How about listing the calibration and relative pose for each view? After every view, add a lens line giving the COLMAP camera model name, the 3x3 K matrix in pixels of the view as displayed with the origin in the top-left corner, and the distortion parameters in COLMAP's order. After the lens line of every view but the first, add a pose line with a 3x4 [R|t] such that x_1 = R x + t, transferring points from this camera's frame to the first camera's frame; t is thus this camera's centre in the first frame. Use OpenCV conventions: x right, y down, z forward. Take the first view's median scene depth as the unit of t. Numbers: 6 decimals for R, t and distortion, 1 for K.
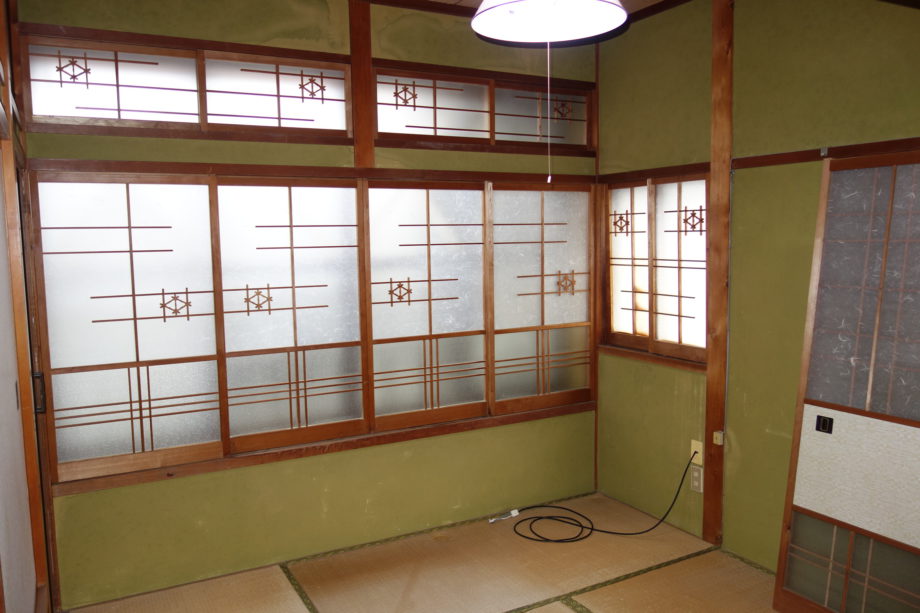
lens RADIAL K [[727.5, 0, 457.6], [0, 727.5, 305.1], [0, 0, 1]] dist [-0.034019, -0.006839]
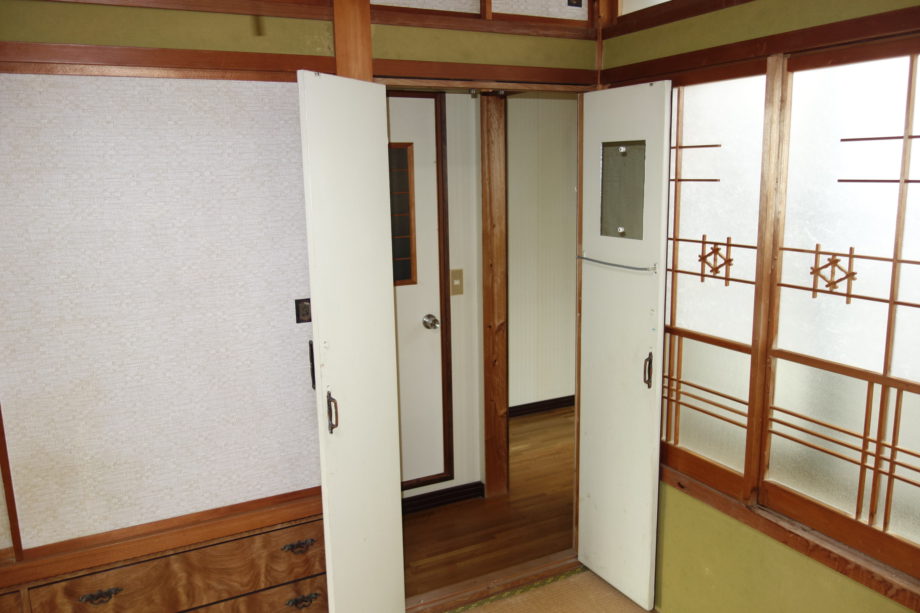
lens RADIAL K [[727.5, 0, 459.8], [0, 727.5, 305.6], [0, 0, 1]] dist [-0.034019, -0.006839]
pose [[-0.019975, 0.199169, -0.979761, 0.276774], [-0.072839, 0.977063, 0.200106, -0.072862], [0.997144, 0.075362, -0.005009, 0.716804]]
